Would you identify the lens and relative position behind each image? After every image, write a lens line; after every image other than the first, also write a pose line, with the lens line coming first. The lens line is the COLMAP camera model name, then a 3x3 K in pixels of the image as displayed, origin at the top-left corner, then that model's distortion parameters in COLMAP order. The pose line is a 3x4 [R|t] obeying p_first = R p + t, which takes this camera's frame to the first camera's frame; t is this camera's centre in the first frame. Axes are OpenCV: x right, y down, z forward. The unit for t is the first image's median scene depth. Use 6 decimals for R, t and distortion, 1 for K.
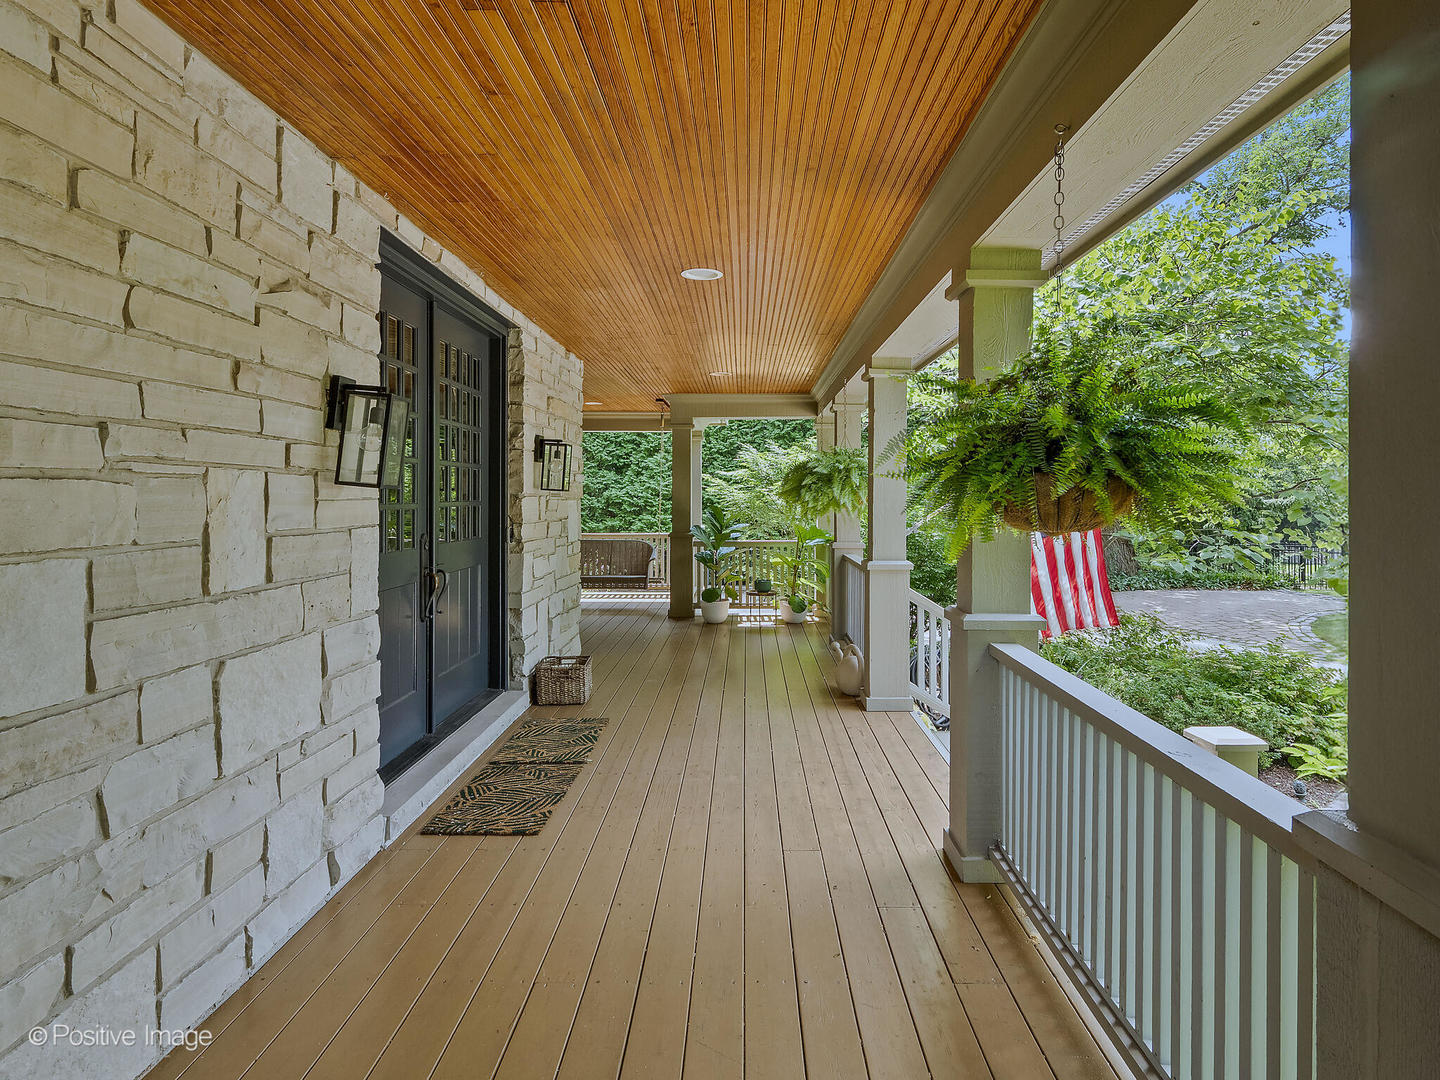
lens RADIAL K [[541.5, 0, 735.6], [0, 541.5, 497.2], [0, 0, 1]] dist [0.000326, -0.000338]
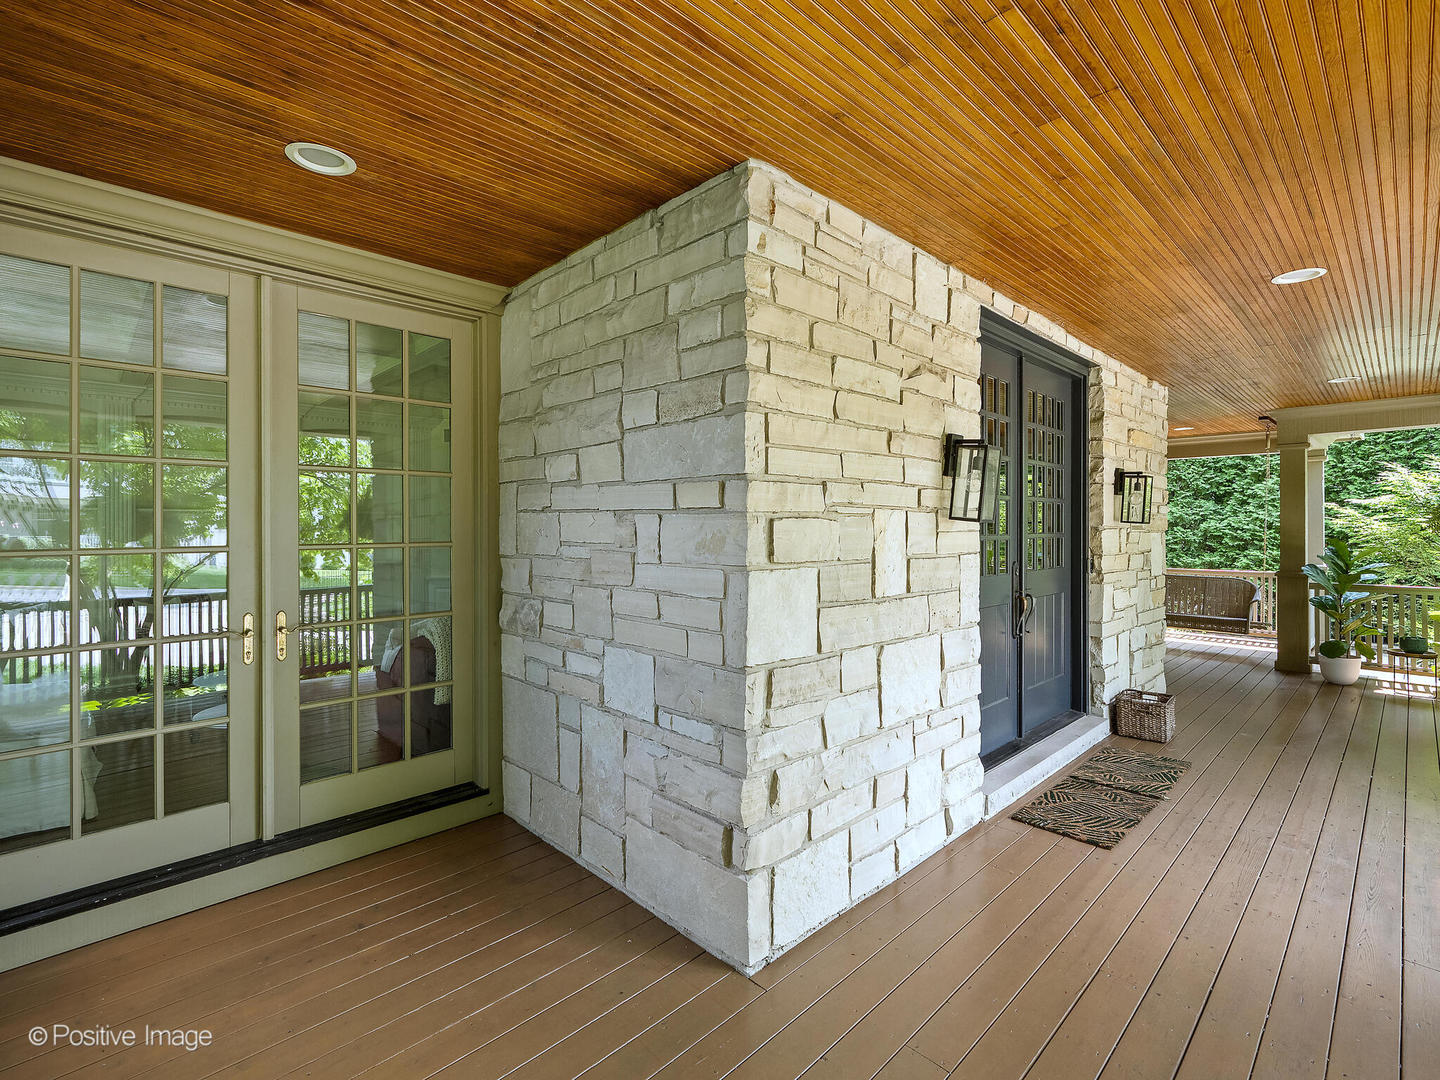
lens RADIAL K [[664.0, 0, 723.6], [0, 664.0, 529.6], [0, 0, 1]] dist [-0.000006, -0.000147]
pose [[0.559259, 0.000934, -0.828992, 0.258121], [0.001279, 0.999997, 0.001990, -0.003697], [0.828992, -0.002174, 0.559257, -0.313203]]
